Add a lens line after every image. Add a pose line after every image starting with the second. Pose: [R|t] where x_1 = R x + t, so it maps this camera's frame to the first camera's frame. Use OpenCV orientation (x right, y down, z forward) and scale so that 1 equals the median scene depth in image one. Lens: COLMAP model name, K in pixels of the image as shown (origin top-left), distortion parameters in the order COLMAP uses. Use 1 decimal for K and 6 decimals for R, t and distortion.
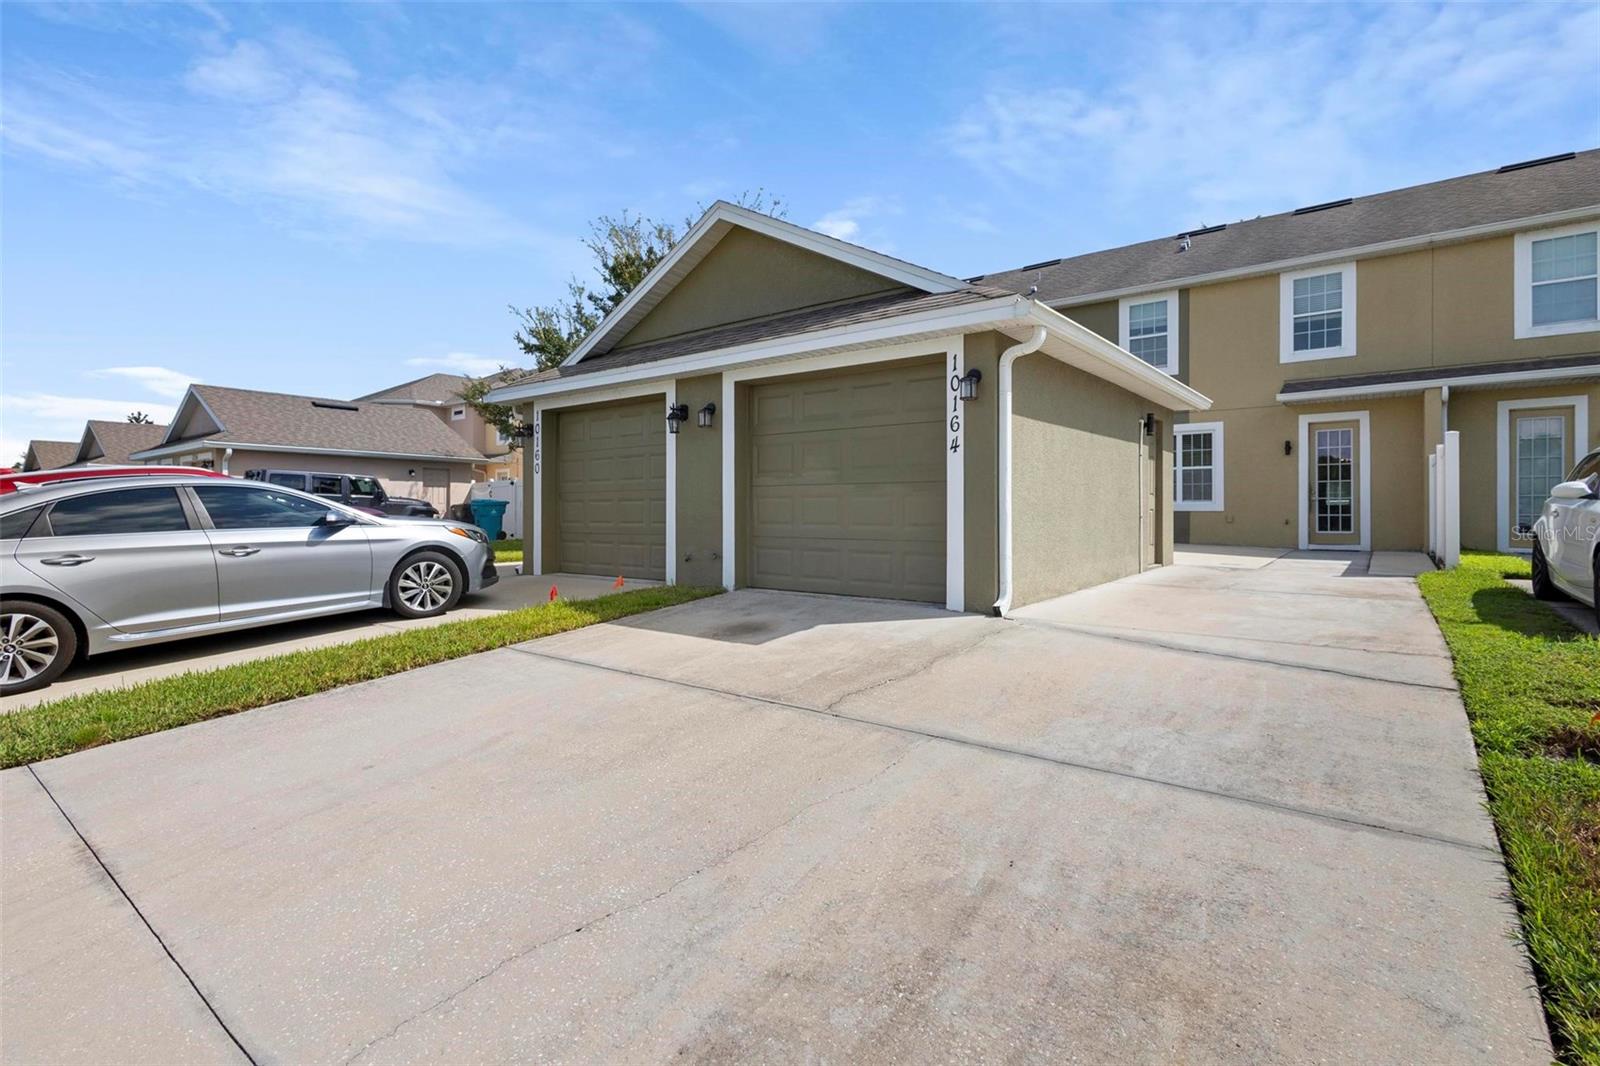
lens RADIAL K [[744.8, 0, 793.8], [0, 744.8, 529.7], [0, 0, 1]] dist [0.002479, 0.000193]
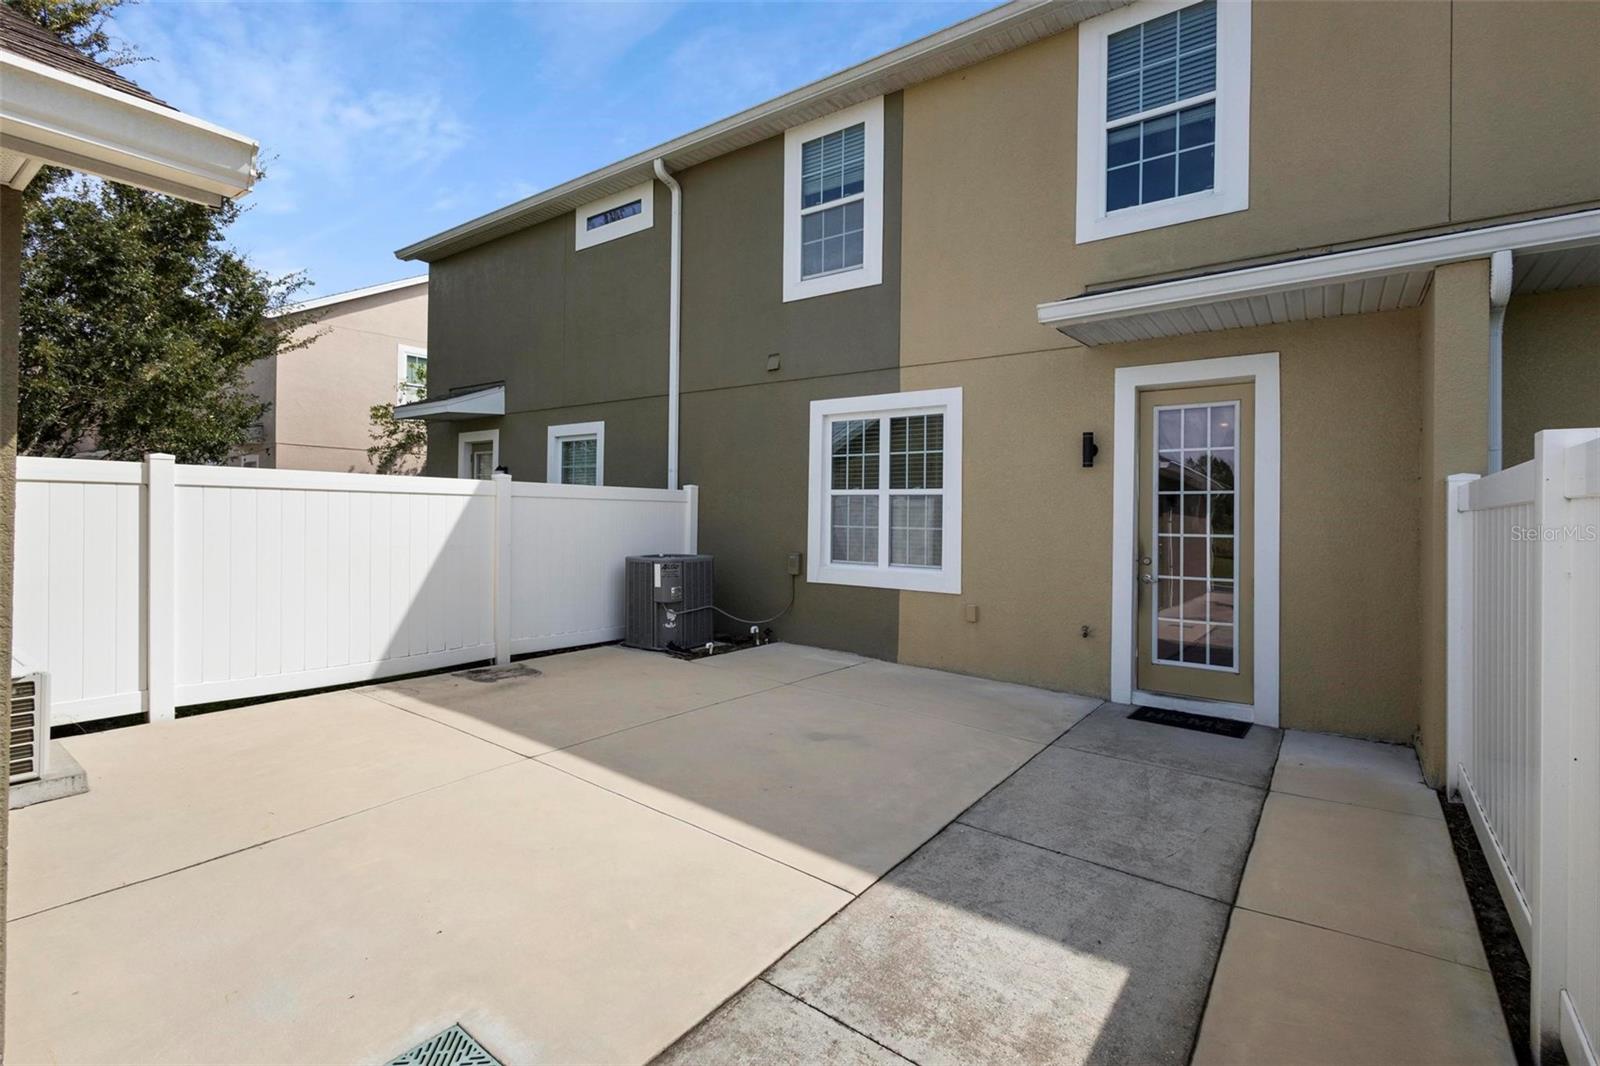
lens RADIAL K [[744.8, 0, 793.8], [0, 744.8, 529.7], [0, 0, 1]] dist [0.002479, 0.000193]
pose [[0.999472, 0.011967, 0.030211, 0.503751], [-0.011960, 0.999928, -0.000407, -0.065765], [-0.030213, 0.000046, 0.999543, 0.615854]]
